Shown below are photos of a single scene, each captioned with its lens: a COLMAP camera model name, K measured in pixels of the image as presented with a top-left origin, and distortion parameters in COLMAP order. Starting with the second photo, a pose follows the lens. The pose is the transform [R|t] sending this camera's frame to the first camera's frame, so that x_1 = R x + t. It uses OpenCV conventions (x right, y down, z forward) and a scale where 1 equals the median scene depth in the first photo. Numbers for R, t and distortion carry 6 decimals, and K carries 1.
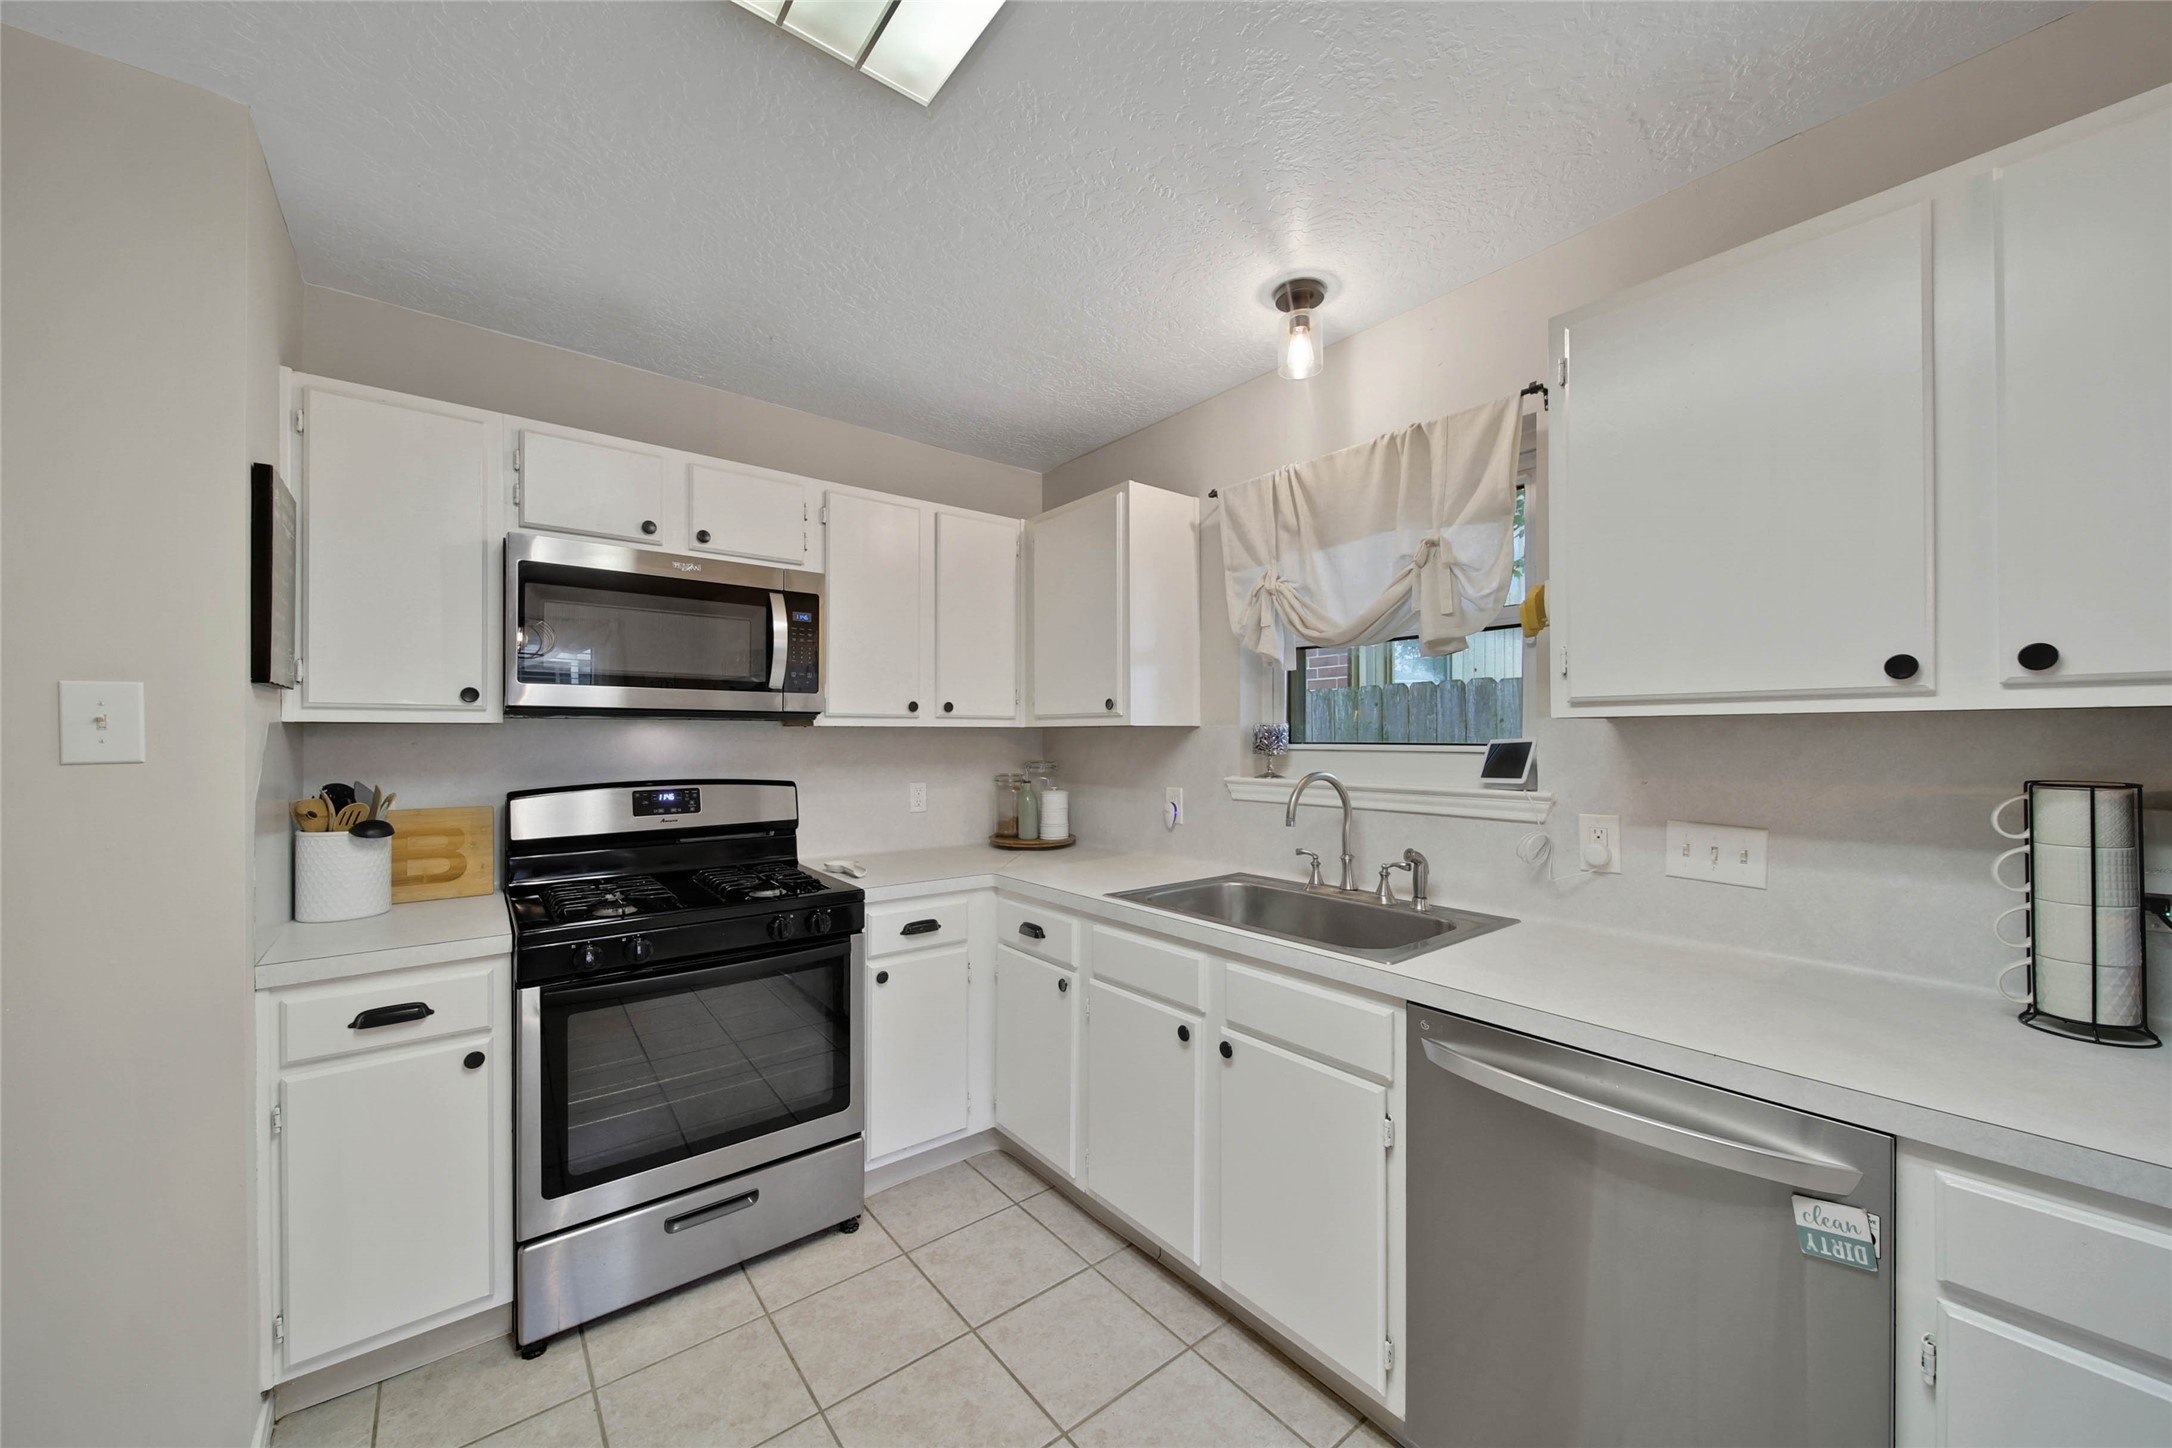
lens RADIAL K [[779.7, 0, 1091.0], [0, 779.7, 745.8], [0, 0, 1]] dist [0.000298, -0.000039]
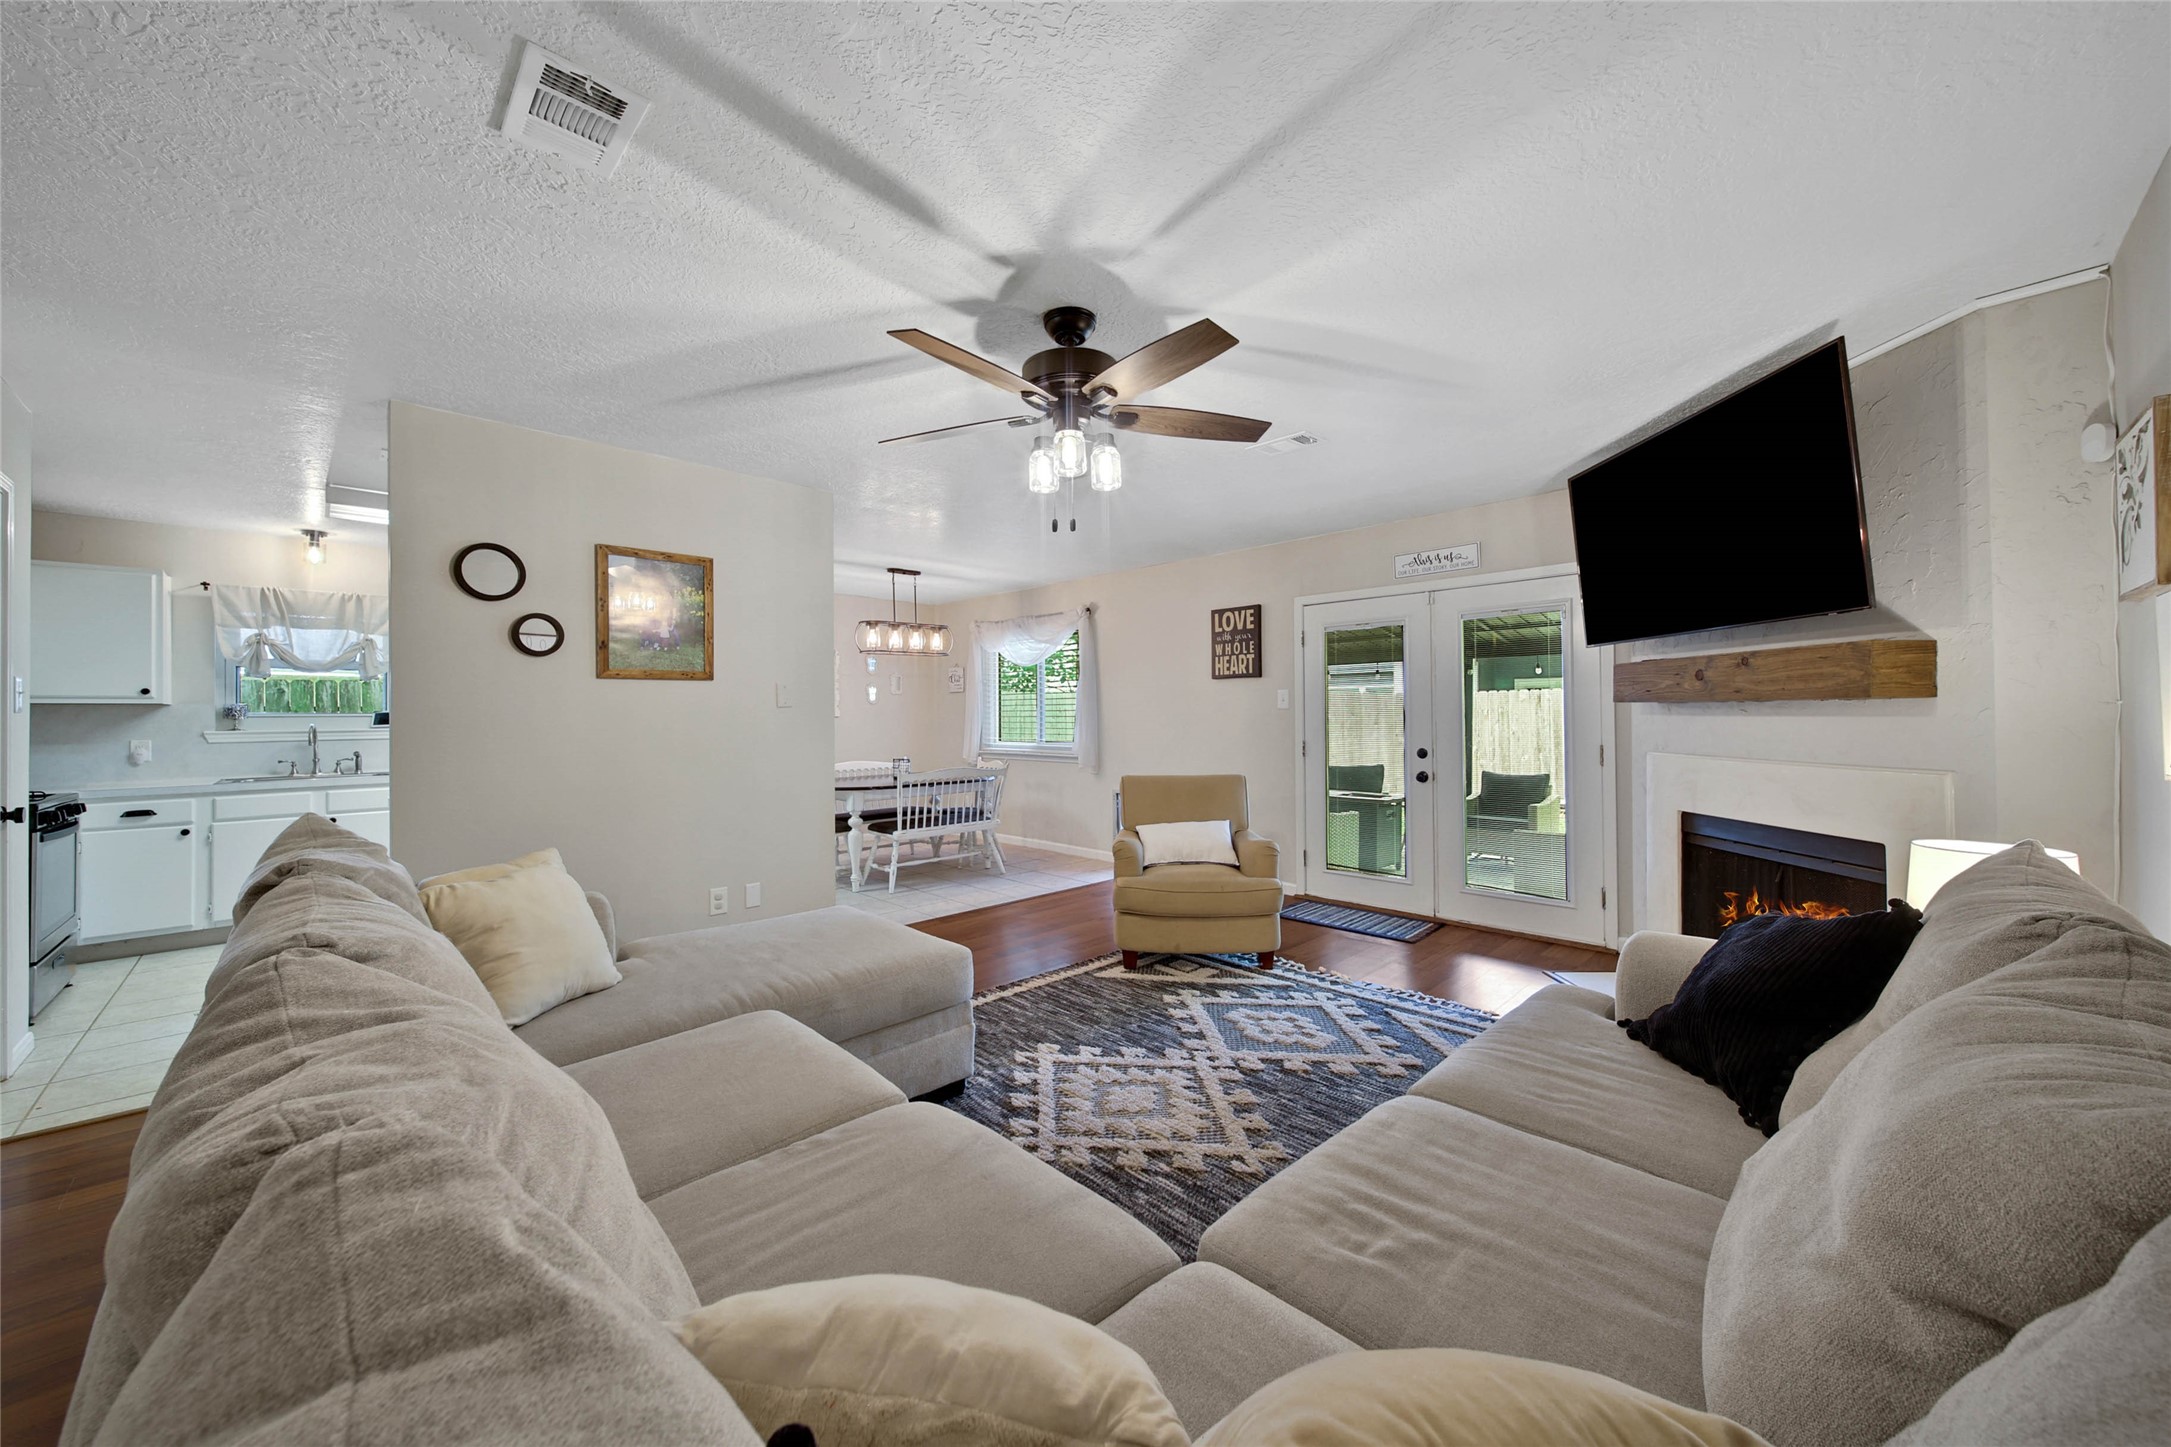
lens RADIAL K [[788.9, 0, 1081.6], [0, 788.9, 711.8], [0, 0, 1]] dist [-0.001367, -0.000171]
pose [[-0.077267, 0.006489, 0.996989, -2.375419], [0.020733, 0.999773, -0.004900, 0.057234], [-0.996795, 0.020292, -0.077384, -1.223364]]
